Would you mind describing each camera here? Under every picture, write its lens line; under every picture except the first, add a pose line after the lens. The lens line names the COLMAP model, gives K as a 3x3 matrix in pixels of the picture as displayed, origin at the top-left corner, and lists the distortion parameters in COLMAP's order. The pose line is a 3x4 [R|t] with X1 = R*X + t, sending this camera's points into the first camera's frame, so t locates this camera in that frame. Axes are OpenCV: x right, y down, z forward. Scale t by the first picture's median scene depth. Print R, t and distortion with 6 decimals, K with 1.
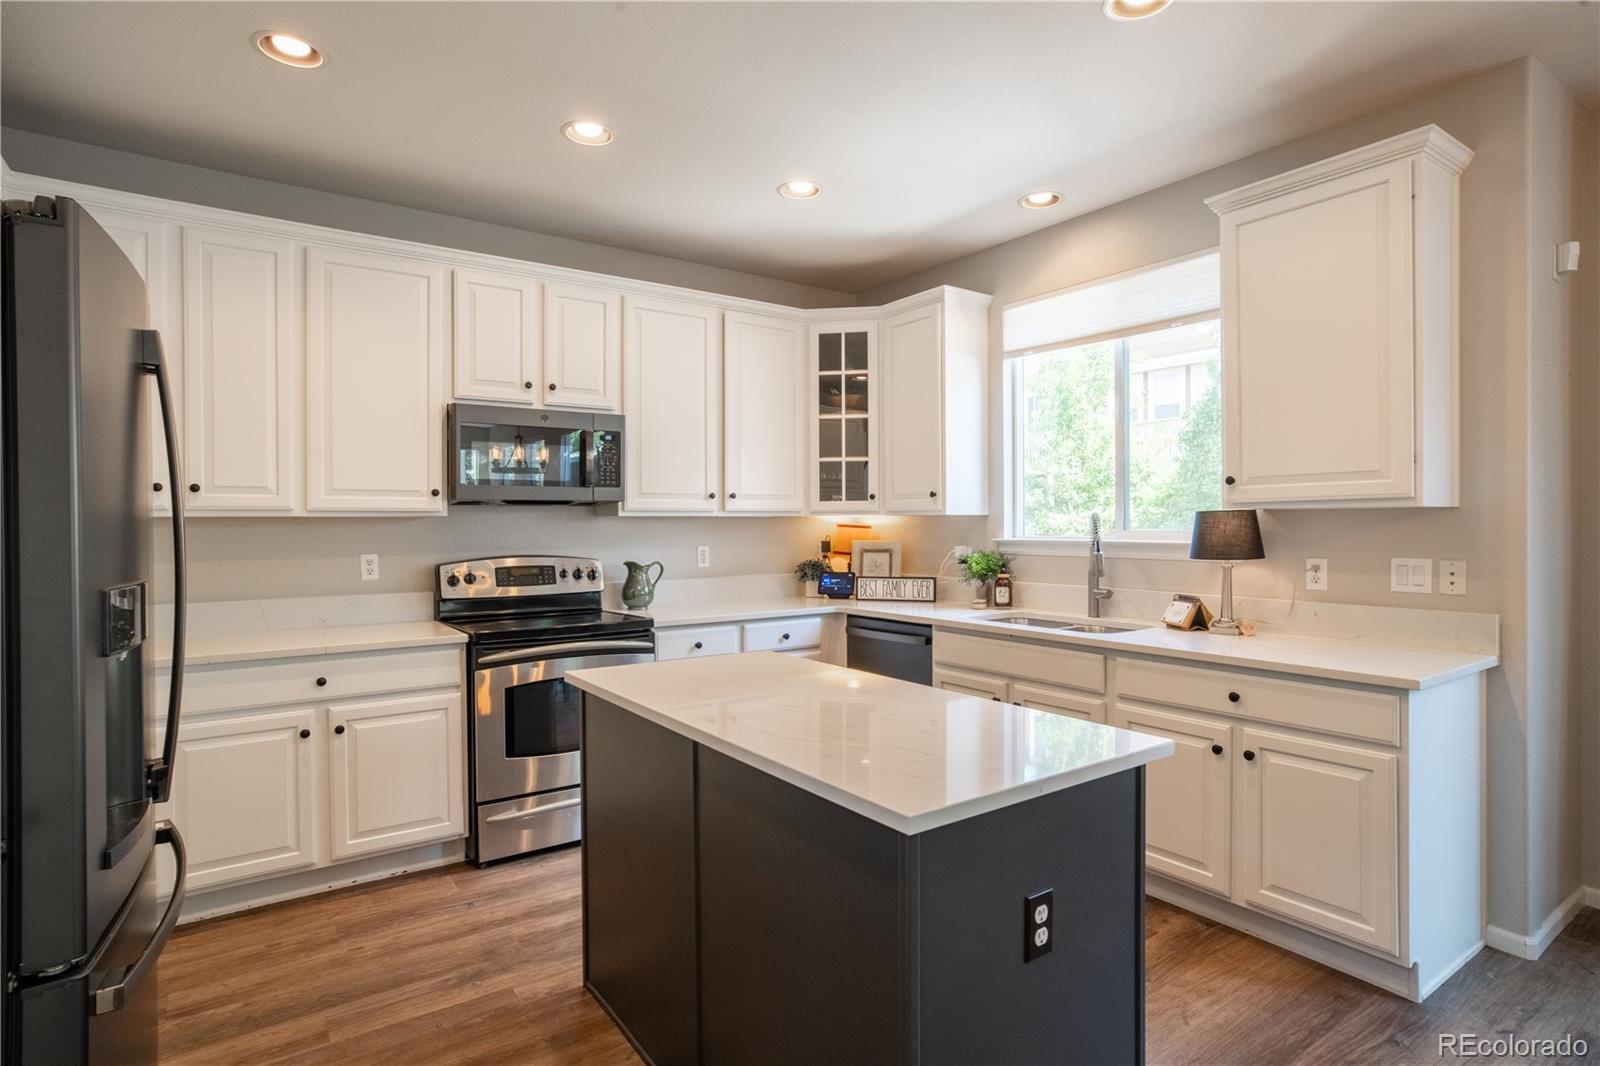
lens RADIAL K [[820.0, 0, 798.8], [0, 820.0, 537.8], [0, 0, 1]] dist [-0.016233, 0.000685]
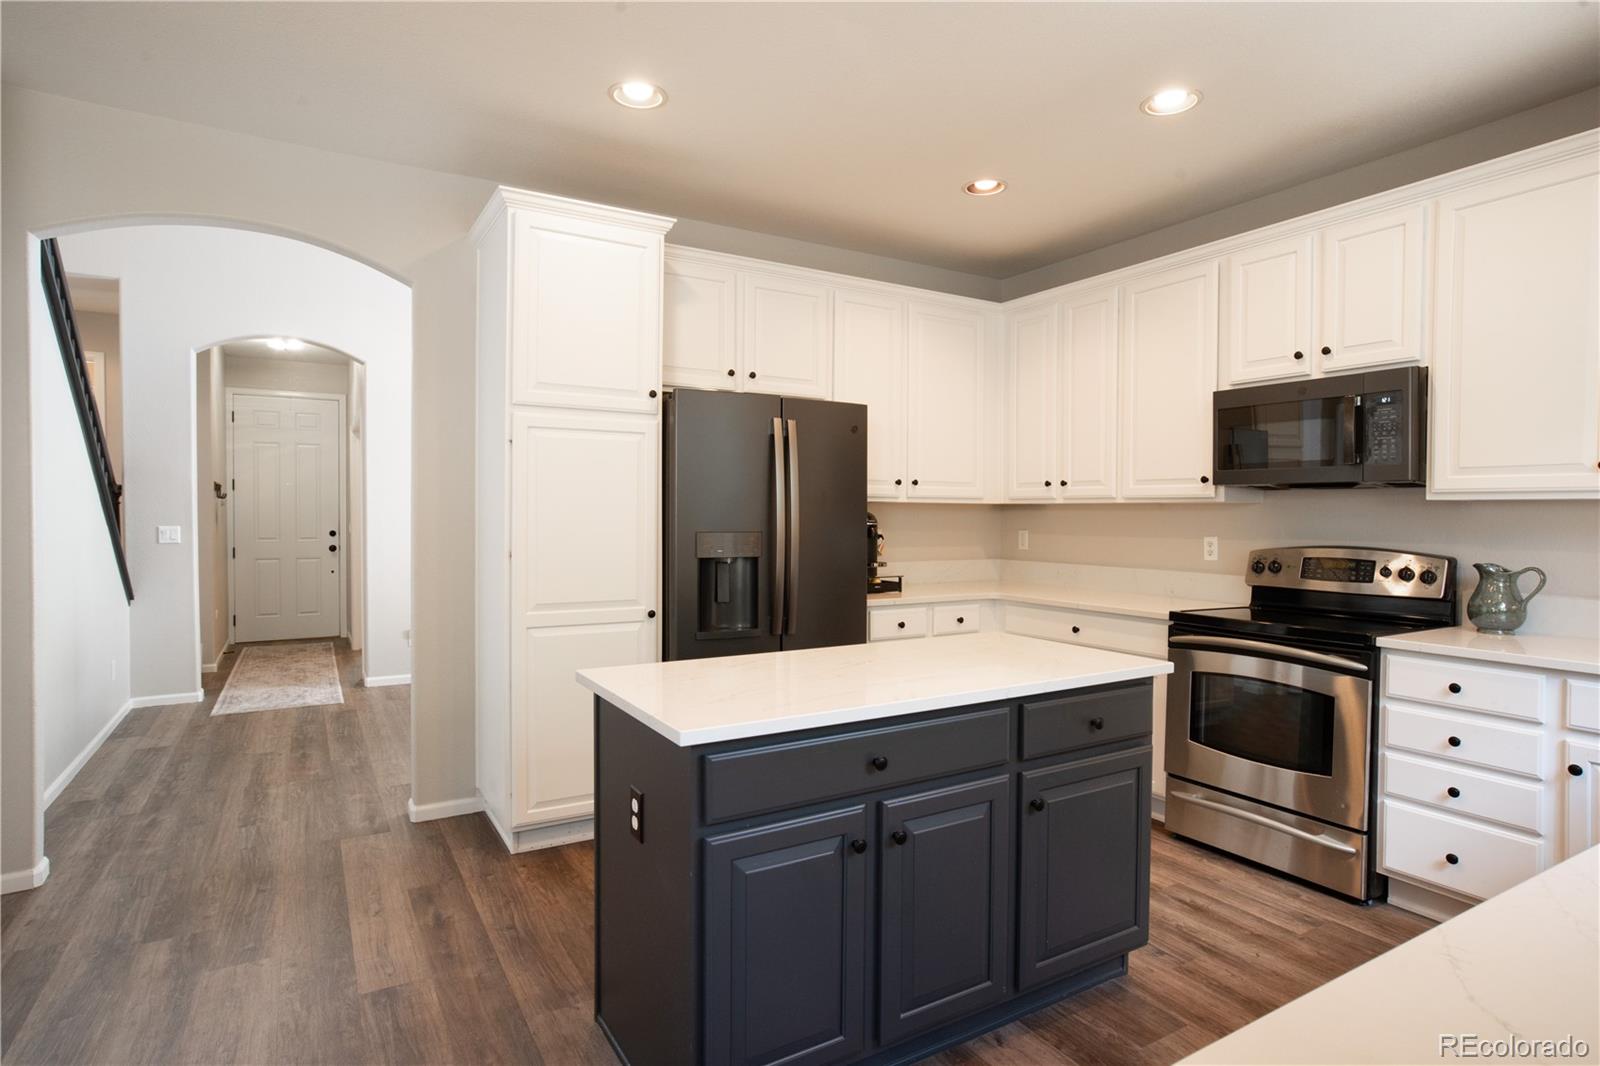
lens RADIAL K [[852.4, 0, 808.9], [0, 852.4, 534.5], [0, 0, 1]] dist [-0.001596, -0.000164]
pose [[-0.073660, 0.030608, -0.996814, 0.632998], [-0.020061, 0.999281, 0.032166, -0.008818], [0.997082, 0.022366, -0.072993, 0.529314]]
